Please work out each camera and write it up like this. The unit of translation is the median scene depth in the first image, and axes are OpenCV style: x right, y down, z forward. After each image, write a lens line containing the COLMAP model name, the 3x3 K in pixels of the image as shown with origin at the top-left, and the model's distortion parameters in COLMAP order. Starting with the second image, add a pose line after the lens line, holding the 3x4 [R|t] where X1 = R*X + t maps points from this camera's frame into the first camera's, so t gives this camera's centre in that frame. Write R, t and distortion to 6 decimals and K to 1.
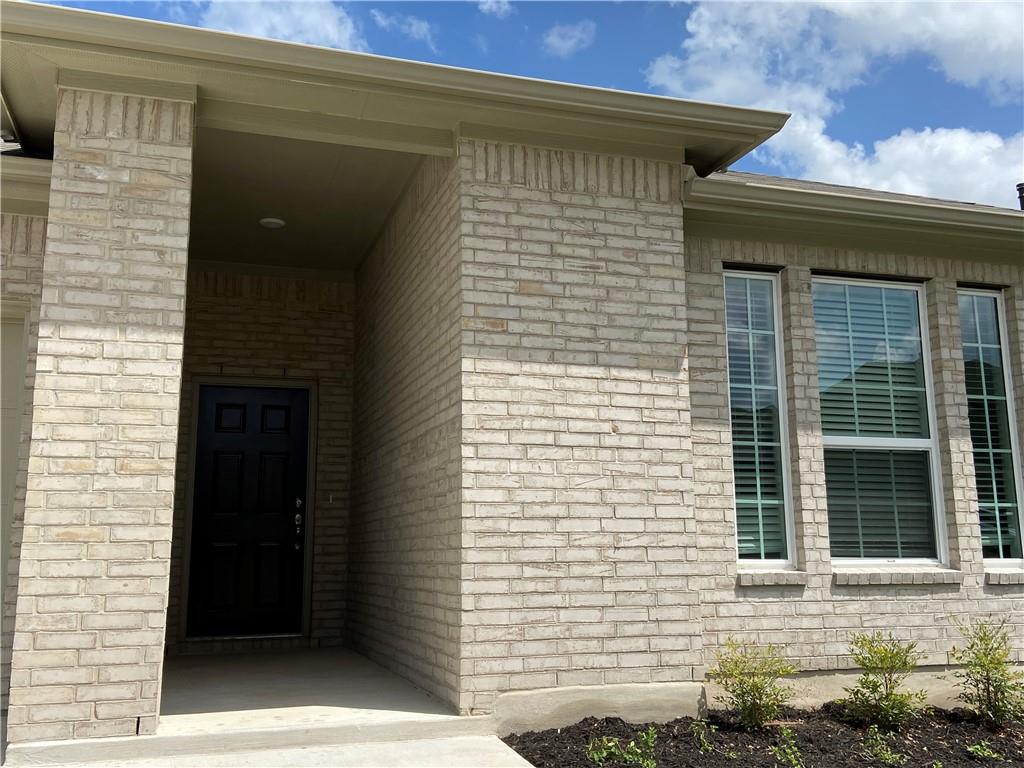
lens RADIAL K [[989.0, 0, 515.6], [0, 989.0, 381.6], [0, 0, 1]] dist [0.064268, 0.000000]
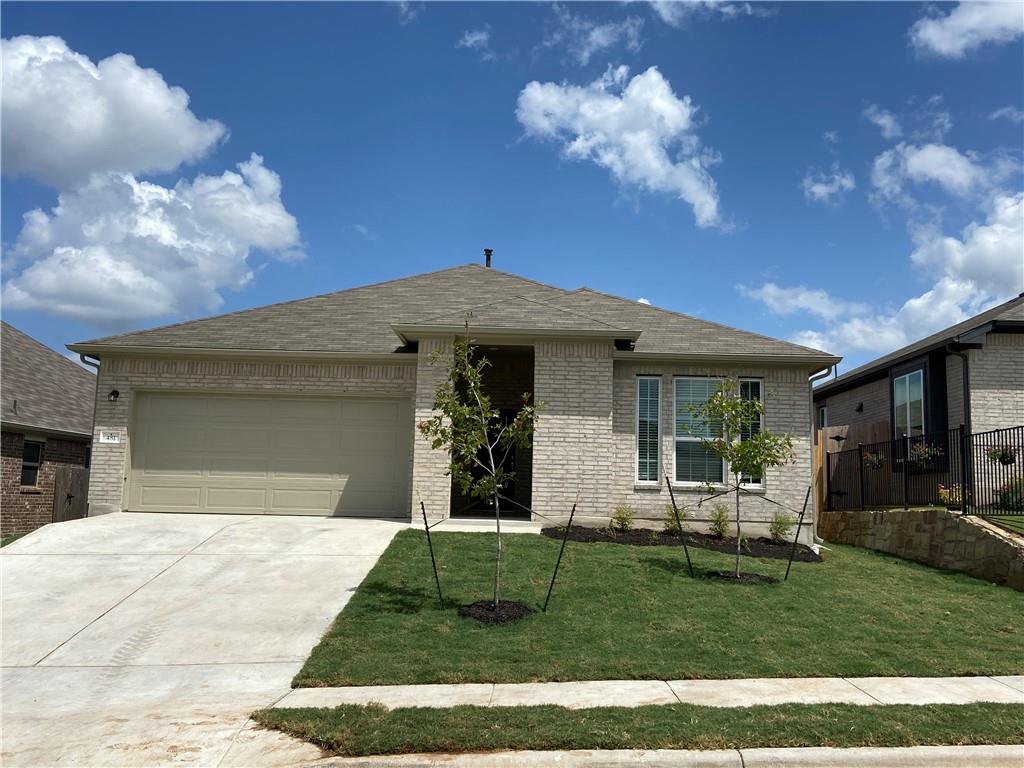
lens RADIAL K [[989.0, 0, 500.0], [0, 989.0, 406.8], [0, 0, 1]] dist [0.064268, 0.000000]
pose [[0.936699, 0.001889, -0.350132, 0.944061], [0.025916, 0.996868, 0.074710, -0.283949], [0.349176, -0.079055, 0.933716, -1.982640]]
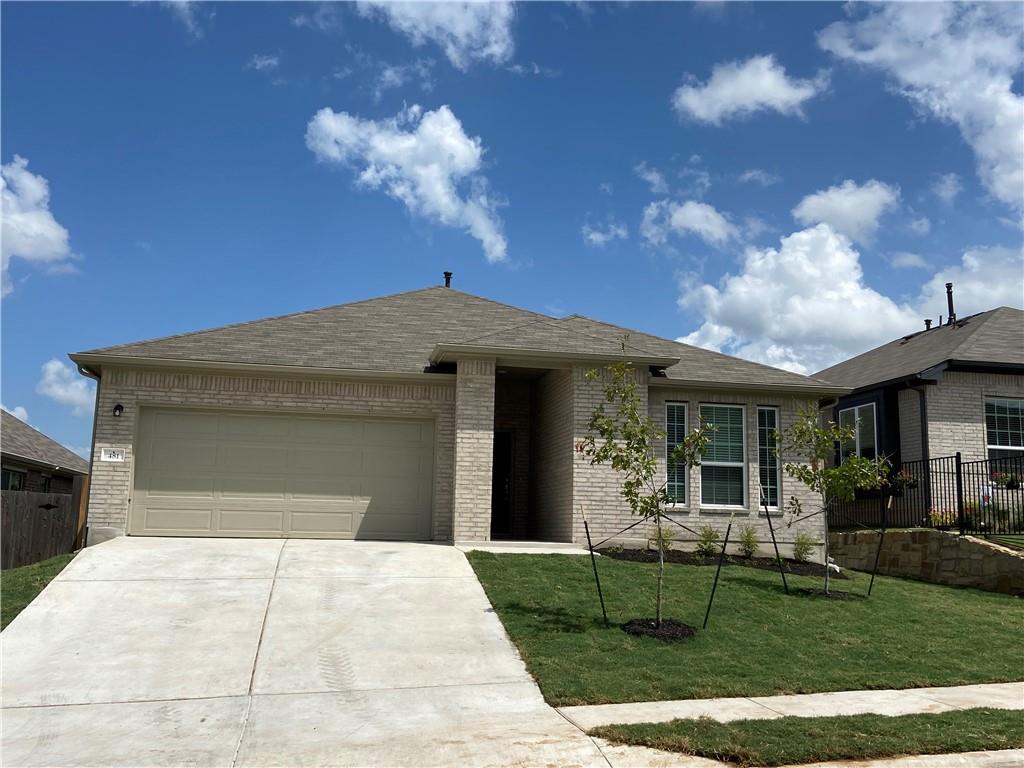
lens RADIAL K [[989.0, 0, 483.8], [0, 989.0, 403.8], [0, 0, 1]] dist [0.064268, 0.000000]
pose [[0.989759, 0.012814, -0.142170, 0.111778], [-0.006728, 0.999044, 0.043206, -0.265867], [0.142587, -0.041807, 0.988899, -2.201902]]
